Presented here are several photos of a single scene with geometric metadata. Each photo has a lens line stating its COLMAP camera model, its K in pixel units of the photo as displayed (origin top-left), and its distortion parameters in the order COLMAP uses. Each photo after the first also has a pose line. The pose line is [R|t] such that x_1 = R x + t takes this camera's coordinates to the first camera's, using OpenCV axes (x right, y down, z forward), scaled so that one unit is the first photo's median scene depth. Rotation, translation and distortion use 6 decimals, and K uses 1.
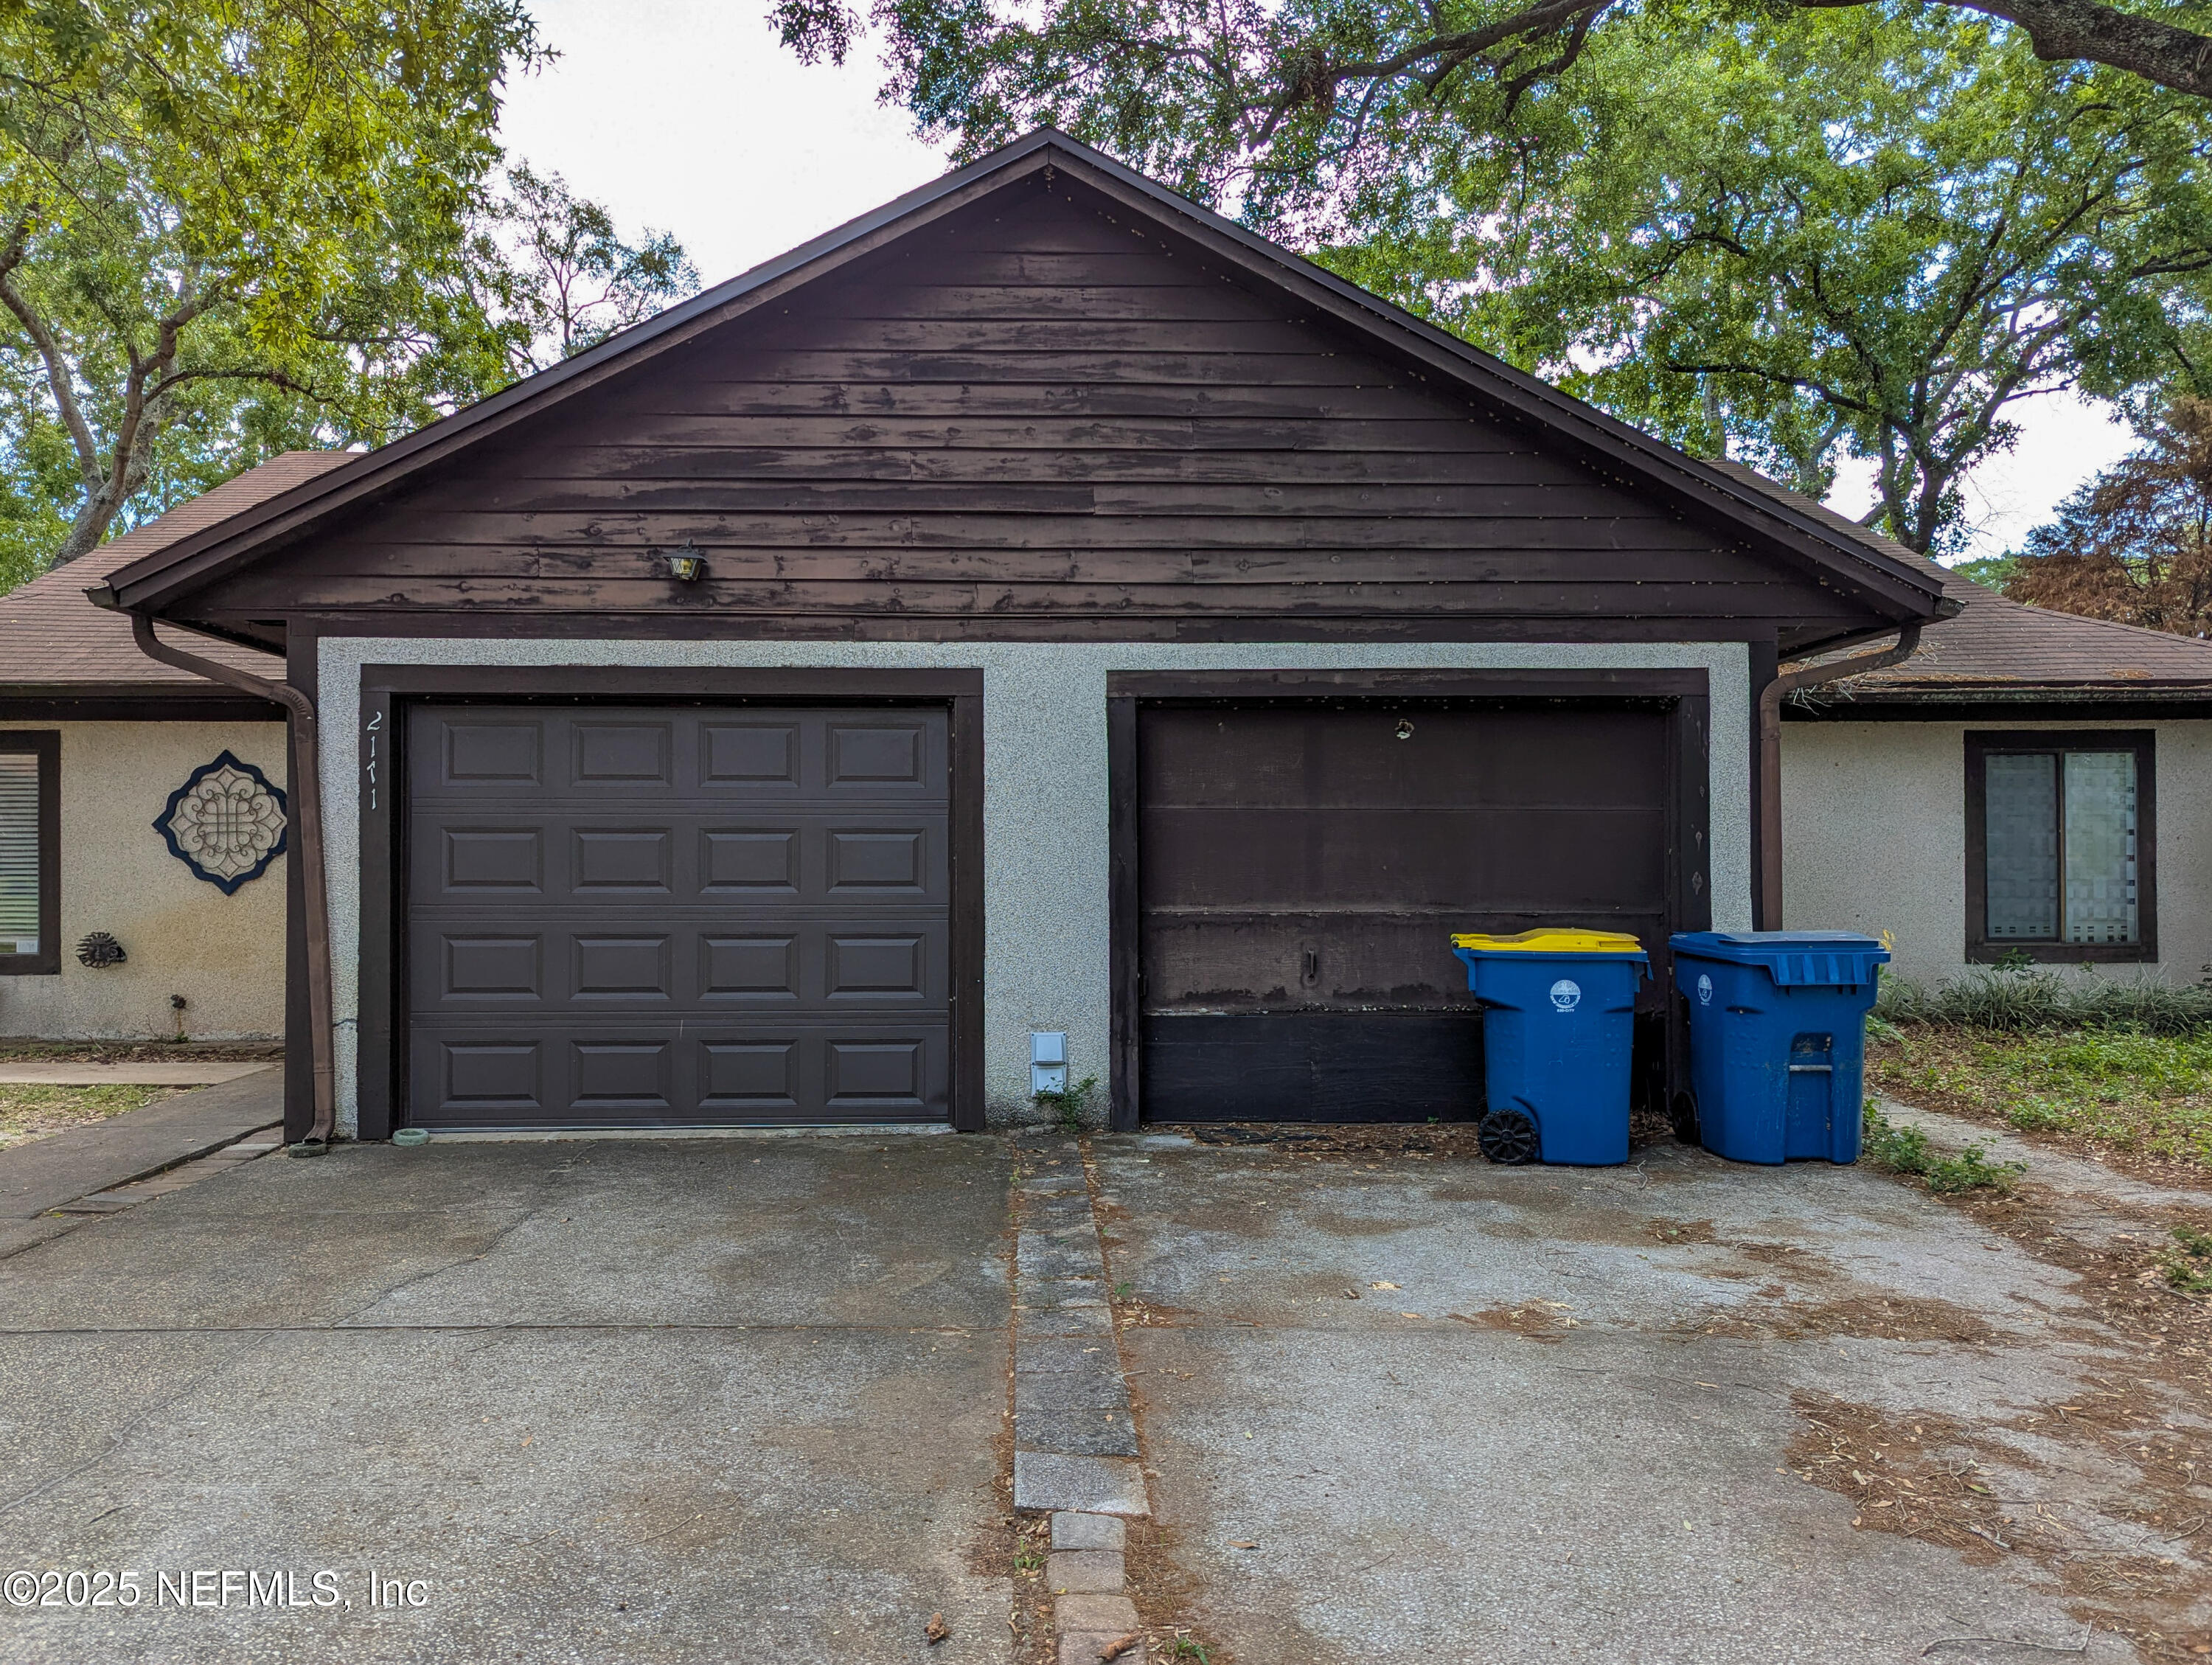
lens RADIAL K [[1571.3, 0, 1071.0], [0, 1571.3, 862.4], [0, 0, 1]] dist [0.058640, -0.053937]
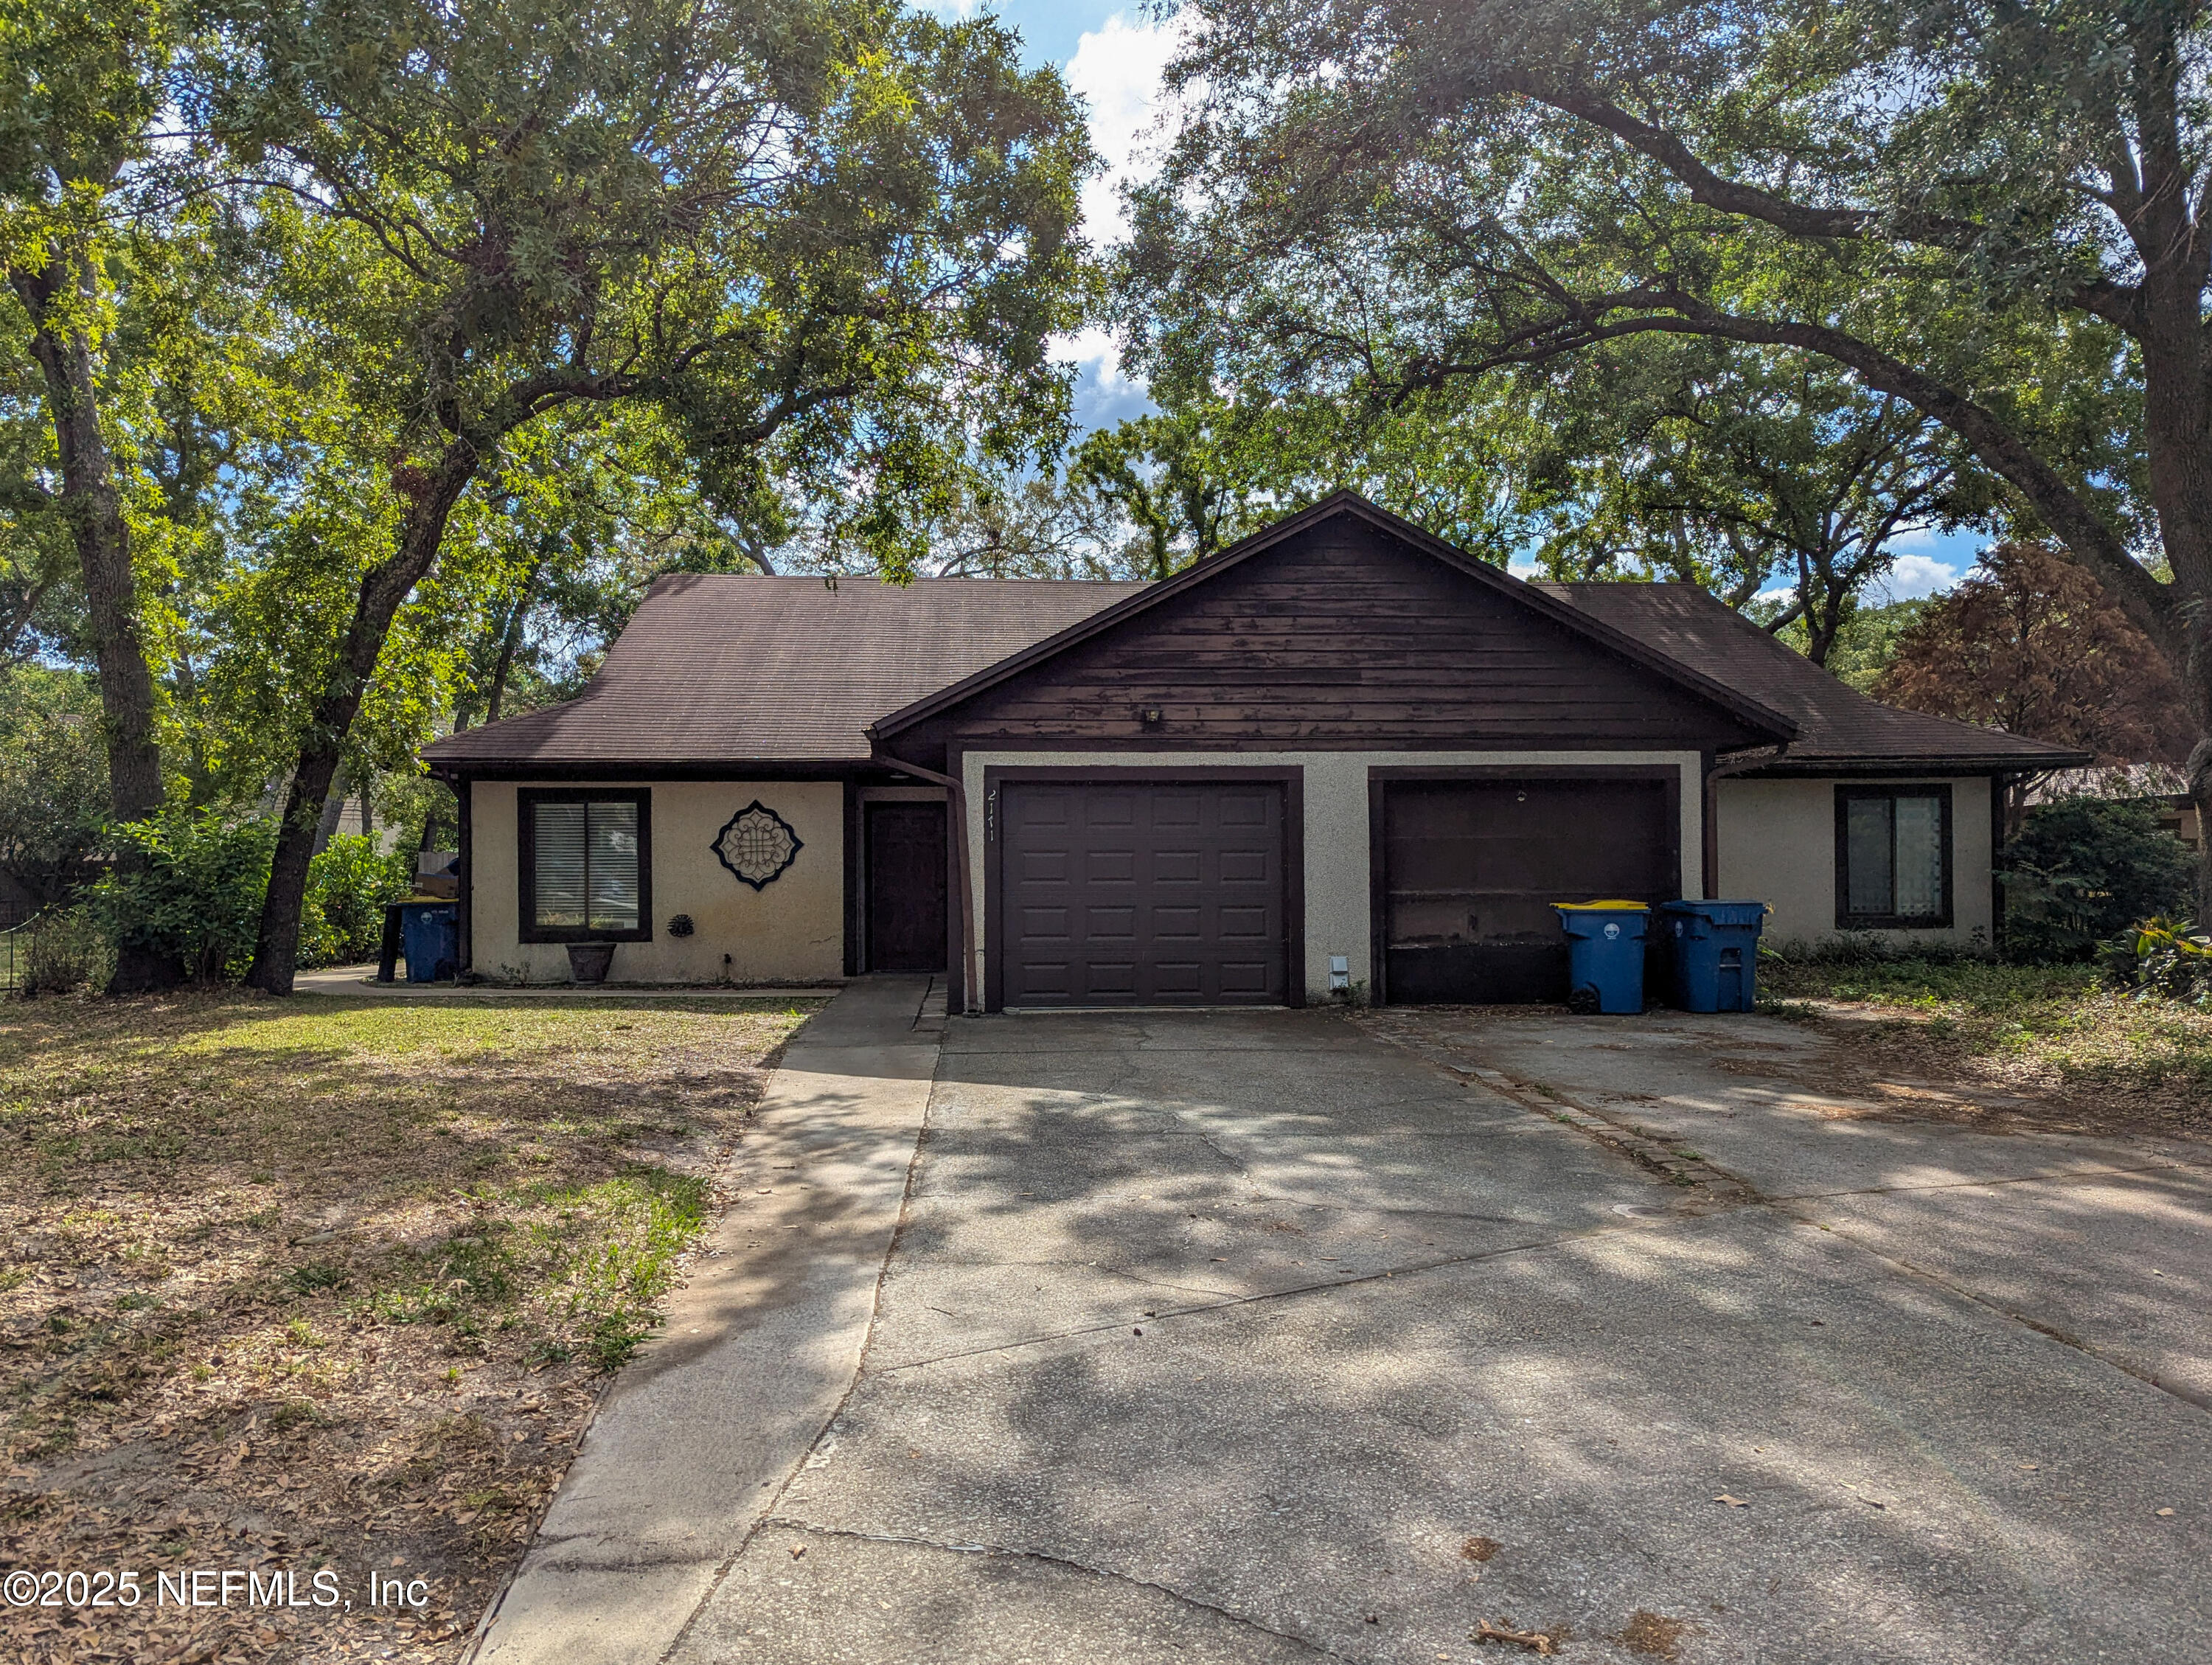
lens RADIAL K [[1571.3, 0, 1110.5], [0, 1571.3, 870.4], [0, 0, 1]] dist [0.058640, -0.053937]
pose [[0.999193, -0.003920, 0.039983, -0.365025], [0.003988, 0.999991, -0.001617, 0.005548], [-0.039976, 0.001775, 0.999199, -0.889291]]
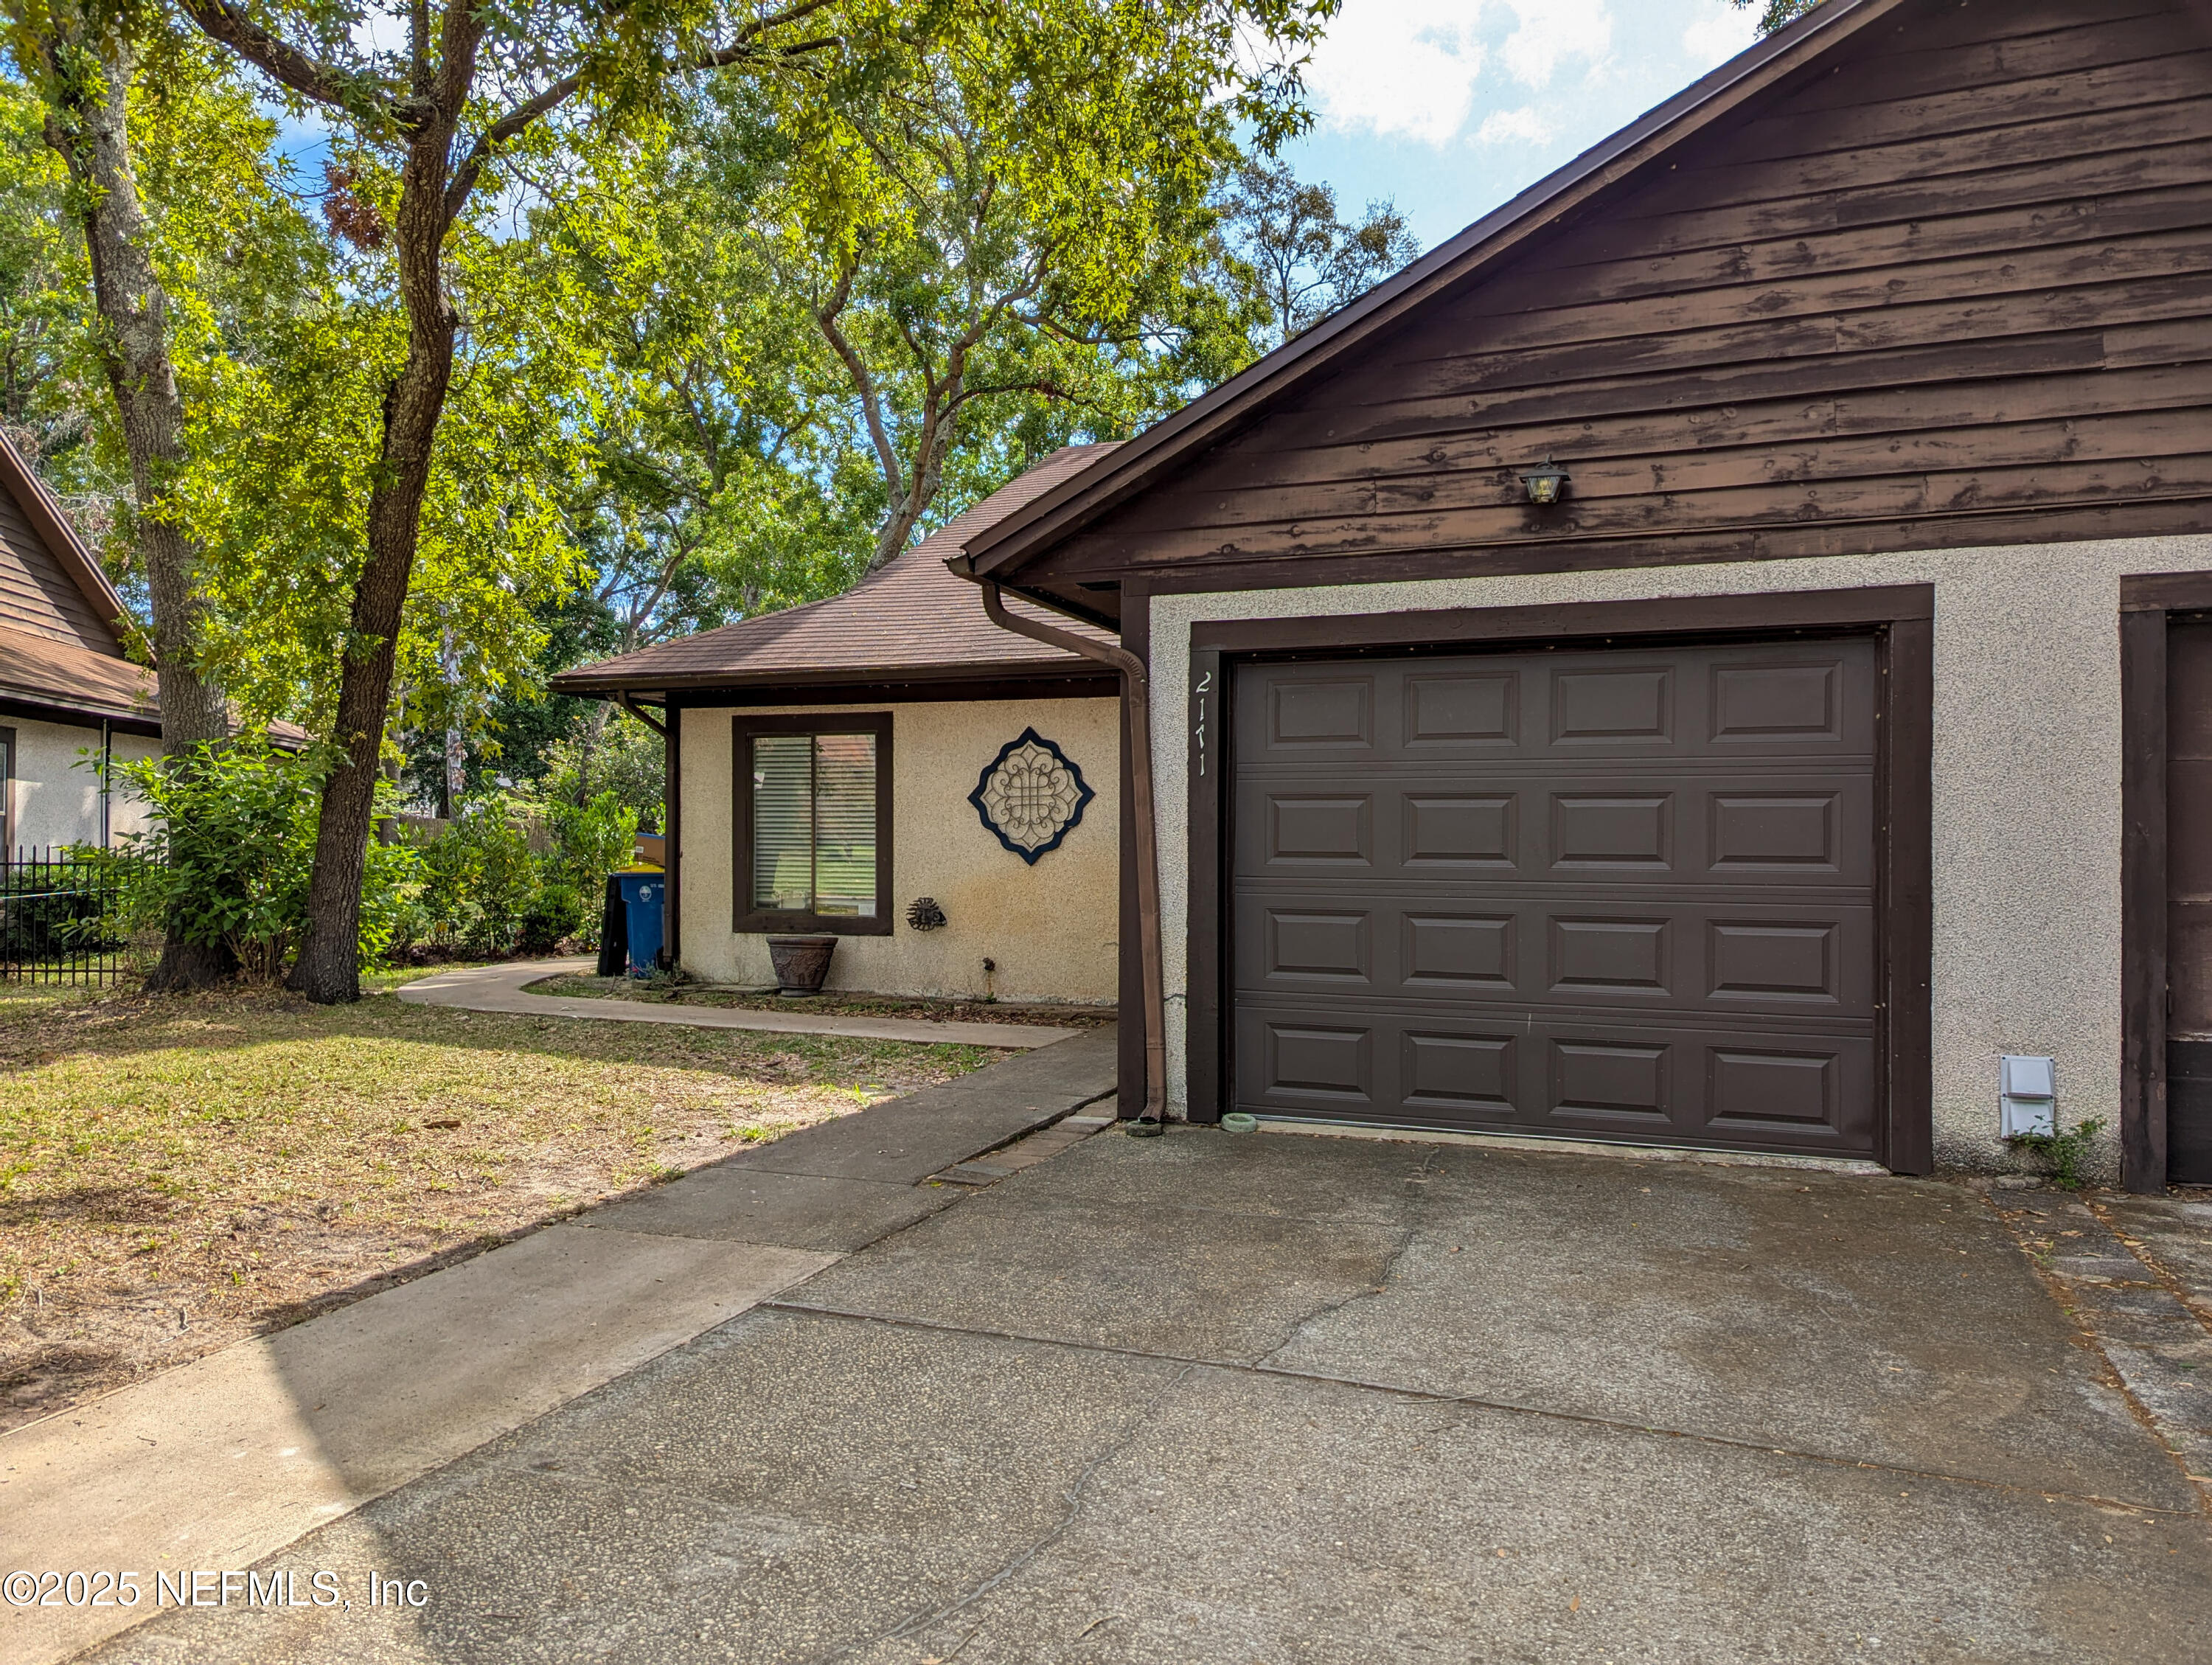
lens RADIAL K [[1571.3, 0, 1098.5], [0, 1571.3, 852.5], [0, 0, 1]] dist [0.058640, -0.053937]
pose [[0.917136, 0.008337, -0.398487, -0.119632], [-0.005778, 0.999954, 0.007621, 0.006083], [0.398532, -0.004687, 0.917142, 0.111758]]
